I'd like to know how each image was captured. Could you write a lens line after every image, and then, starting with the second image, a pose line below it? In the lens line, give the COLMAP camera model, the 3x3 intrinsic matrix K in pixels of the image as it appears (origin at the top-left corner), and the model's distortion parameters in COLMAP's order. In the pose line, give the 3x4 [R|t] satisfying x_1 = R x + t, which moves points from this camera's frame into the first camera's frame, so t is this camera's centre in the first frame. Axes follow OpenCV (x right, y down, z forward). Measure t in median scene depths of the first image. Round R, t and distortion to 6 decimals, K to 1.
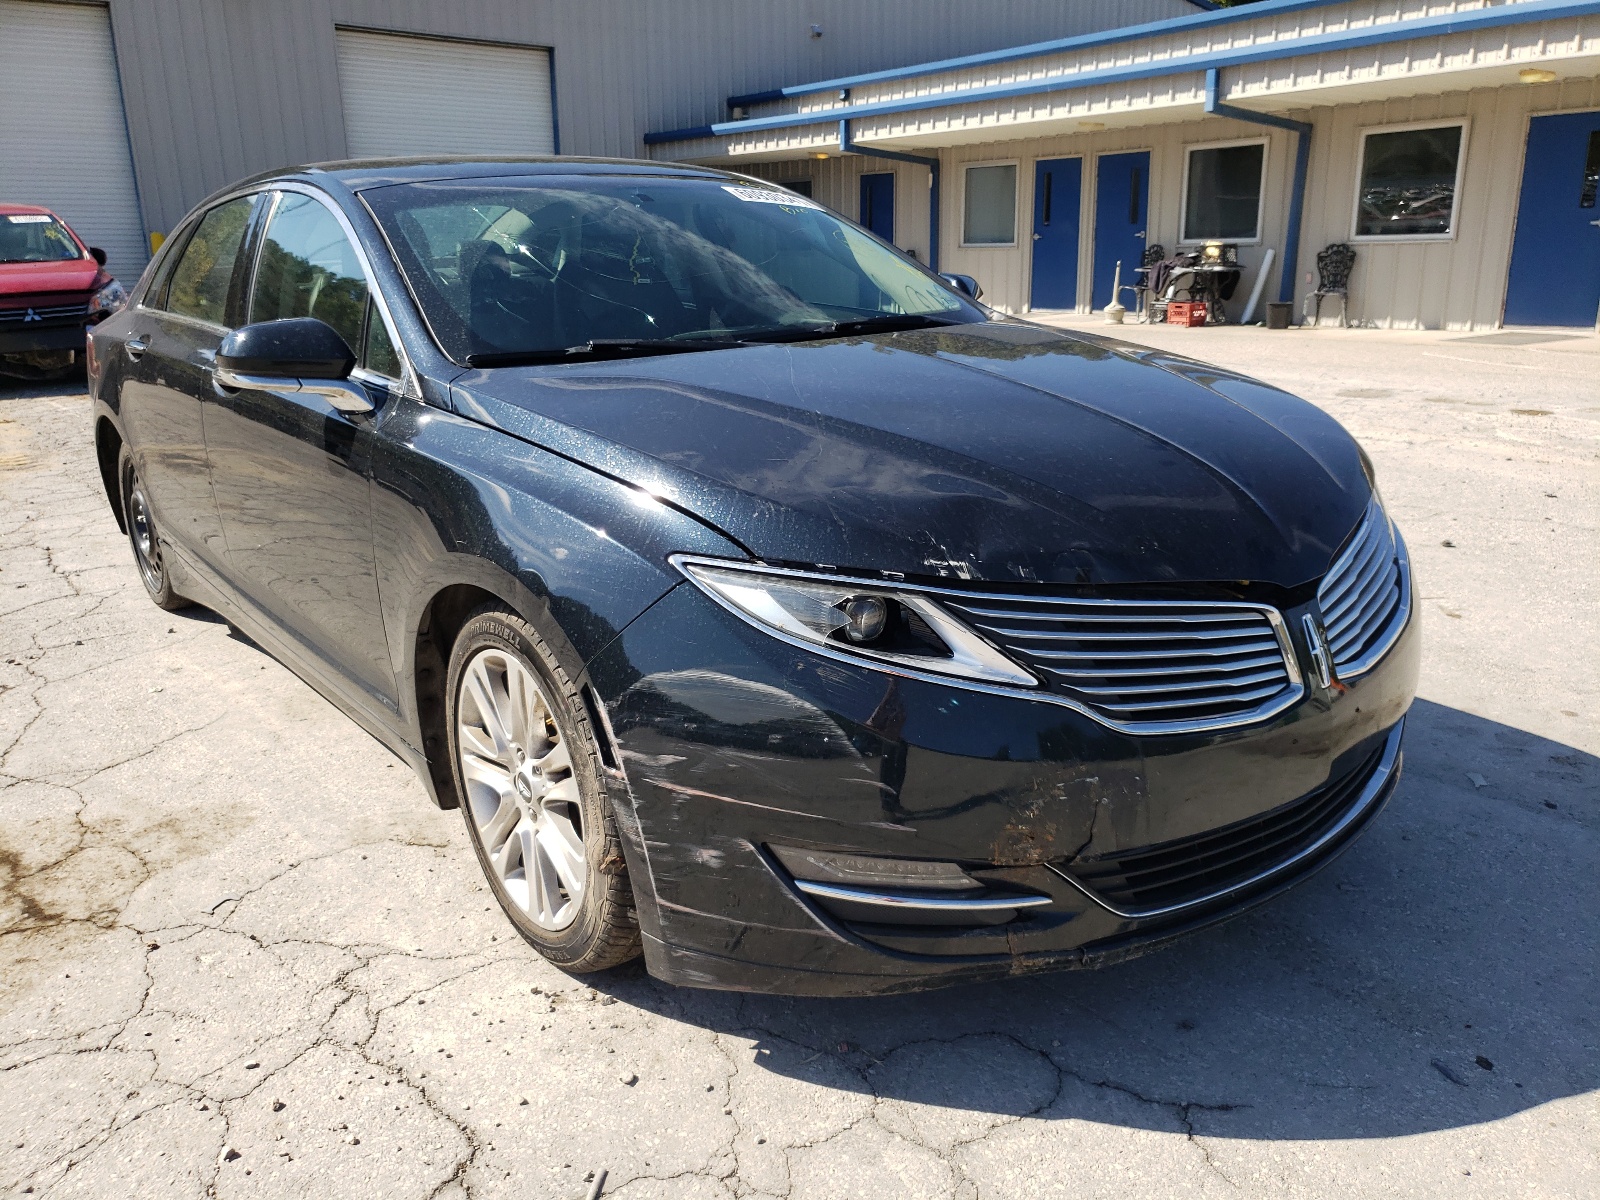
lens RADIAL K [[1221.4, 0, 807.8], [0, 1221.4, 612.1], [0, 0, 1]] dist [0.009032, 0.016237]
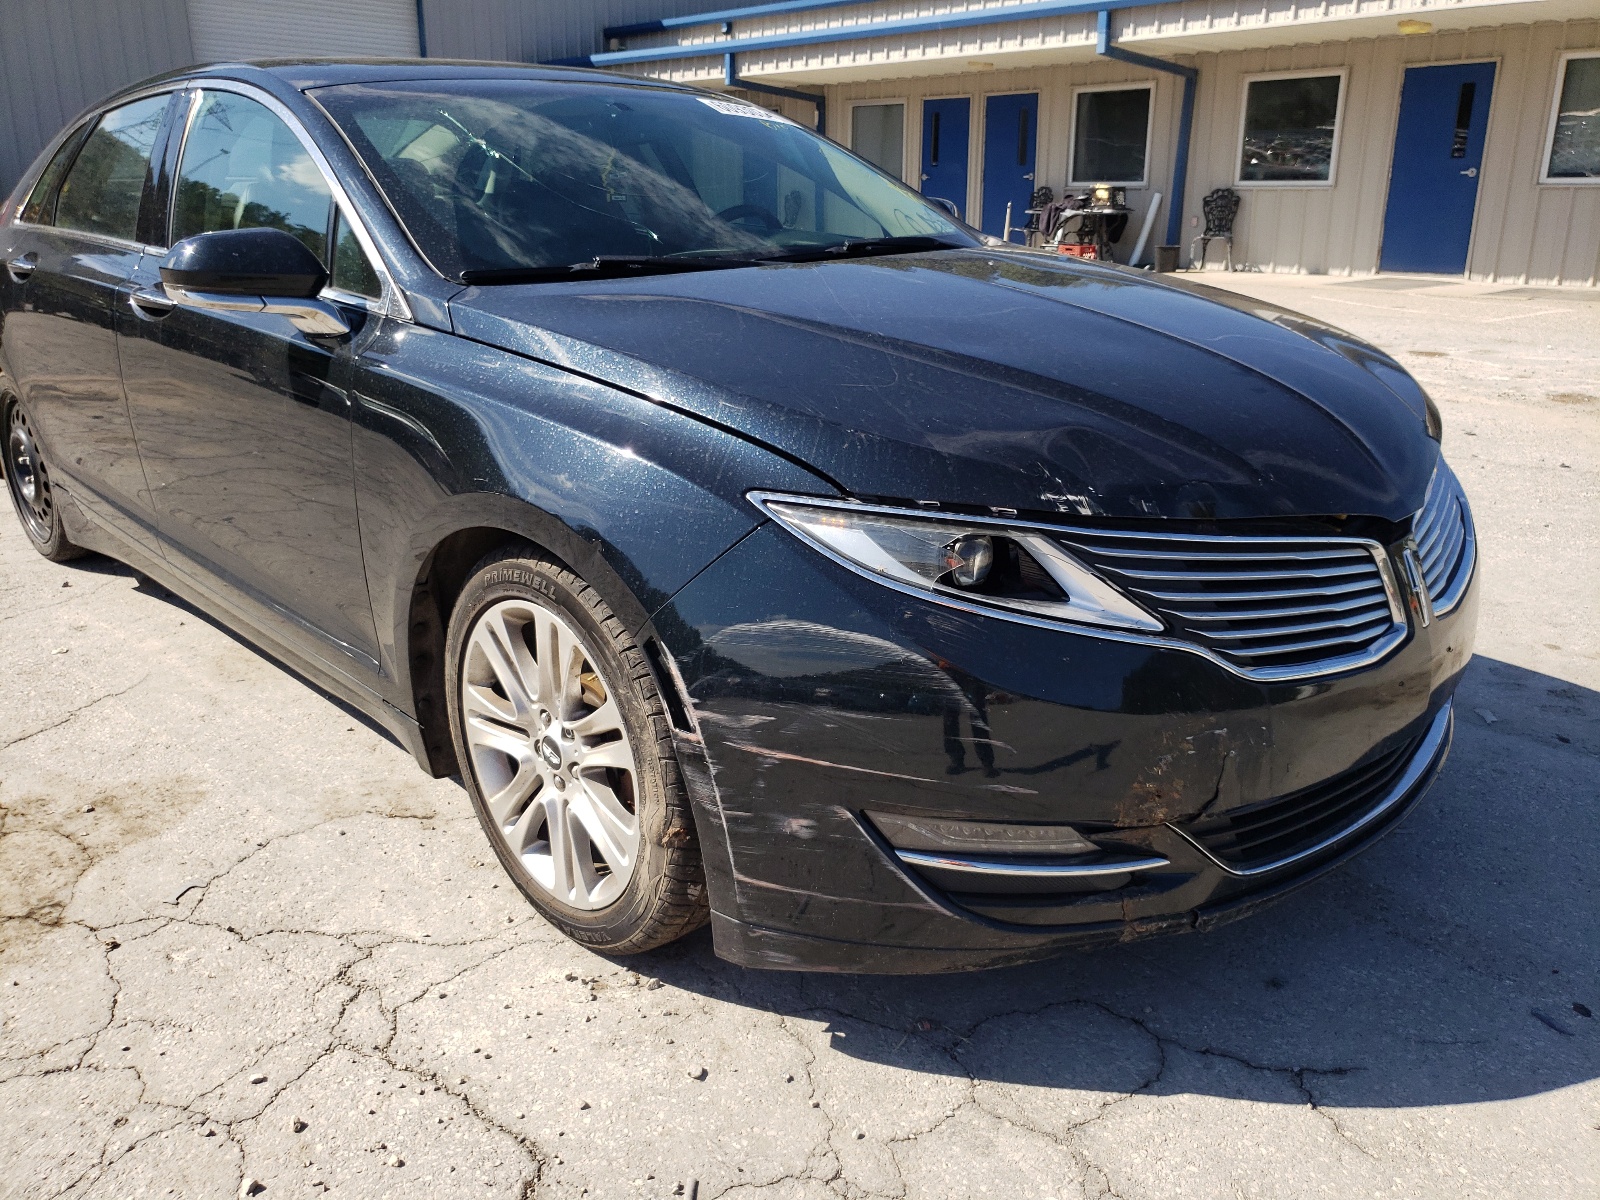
lens RADIAL K [[1218.3, 0, 799.1], [0, 1218.3, 586.3], [0, 0, 1]] dist [0.013155, 0.006859]
pose [[0.994853, -0.014348, 0.100306, -0.136607], [0.011878, 0.999612, 0.025186, 0.000386], [-0.100629, -0.023865, 0.994638, 0.090601]]
